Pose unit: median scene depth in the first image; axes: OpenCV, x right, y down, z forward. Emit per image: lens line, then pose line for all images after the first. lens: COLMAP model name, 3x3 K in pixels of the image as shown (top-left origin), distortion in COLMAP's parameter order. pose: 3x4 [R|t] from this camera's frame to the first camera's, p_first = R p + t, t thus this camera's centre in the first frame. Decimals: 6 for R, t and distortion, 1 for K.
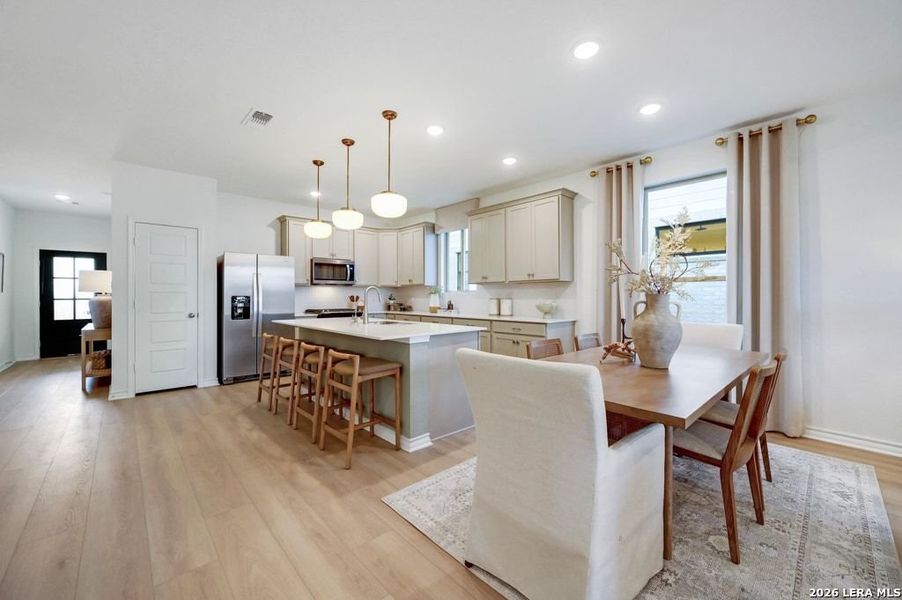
lens RADIAL K [[360.5, 0, 452.2], [0, 360.5, 297.0], [0, 0, 1]] dist [-0.001725, -0.000190]
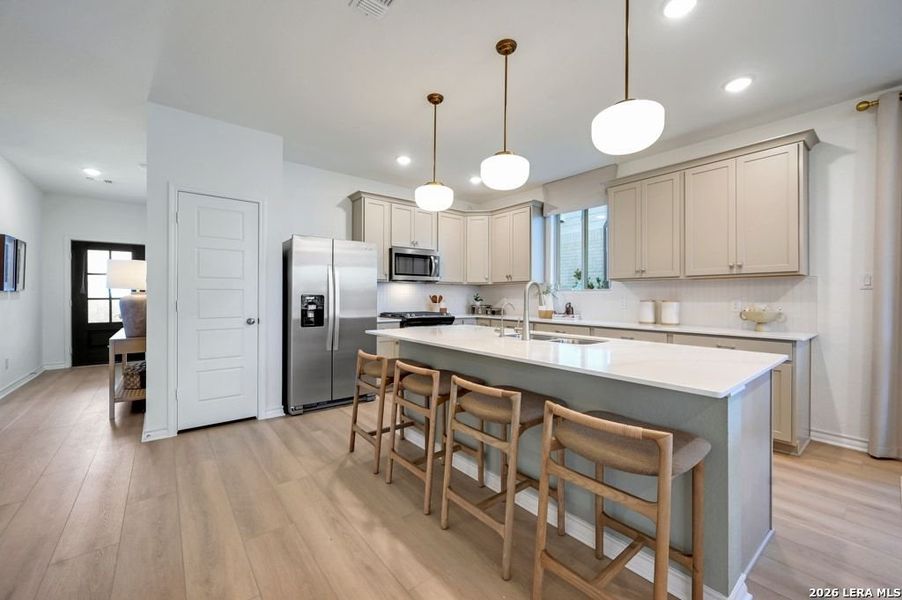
lens RADIAL K [[363.7, 0, 449.8], [0, 363.7, 294.5], [0, 0, 1]] dist [-0.000417, -0.000007]
pose [[0.997570, 0.005105, -0.069481, -0.229134], [-0.005558, 0.999965, -0.006328, -0.000783], [0.069446, 0.006699, 0.997563, 0.247799]]
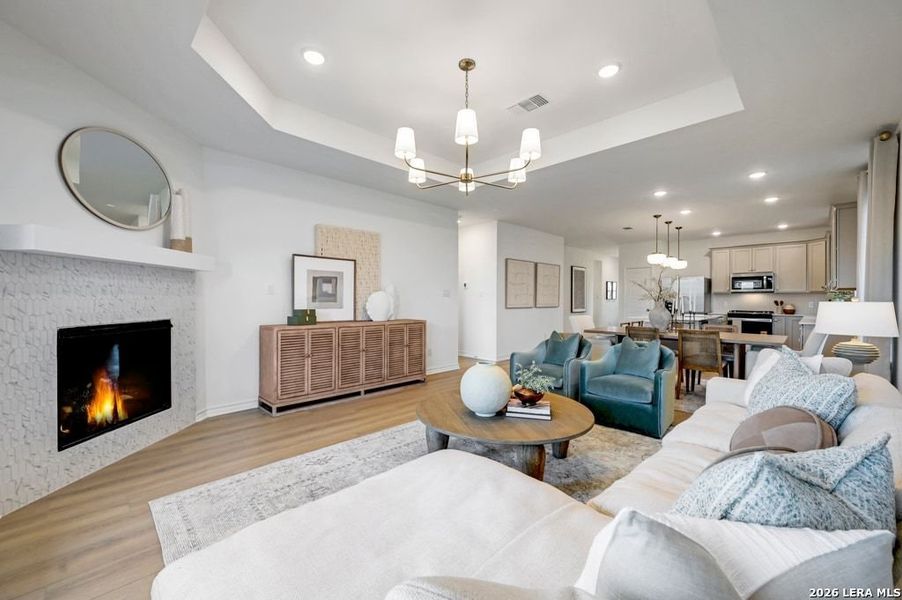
lens RADIAL K [[358.7, 0, 449.3], [0, 358.7, 301.8], [0, 0, 1]] dist [-0.001521, -0.000258]
pose [[0.030067, 0.006520, -0.999527, 1.092818], [-0.004709, 0.999969, 0.006381, -0.002430], [0.999537, 0.004515, 0.030097, -0.166840]]
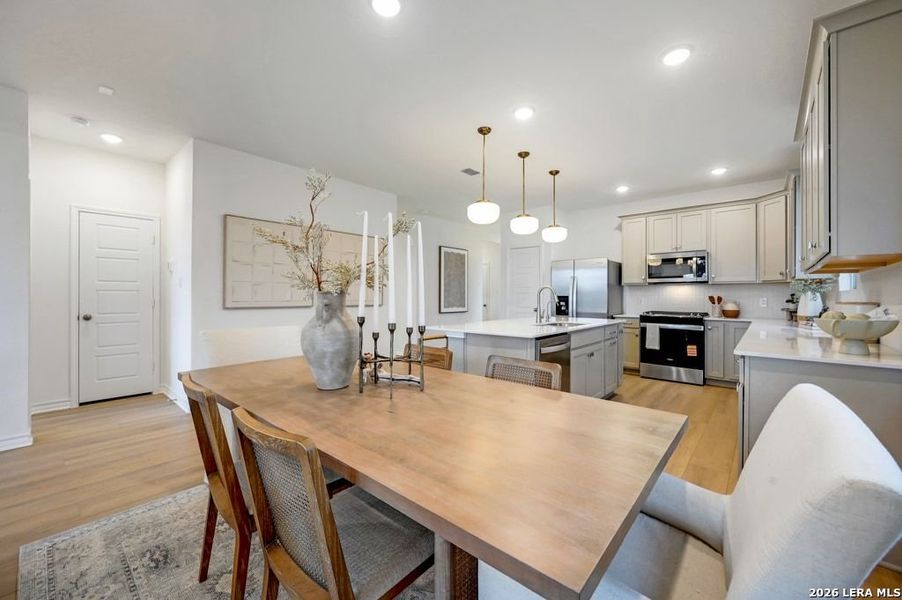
lens RADIAL K [[360.5, 0, 452.2], [0, 360.5, 297.0], [0, 0, 1]] dist [-0.001725, -0.000190]
pose [[0.107766, 0.003191, -0.994171, 0.517671], [-0.007700, 0.999968, 0.002375, 0.001291], [0.994146, 0.007399, 0.107787, 0.450454]]
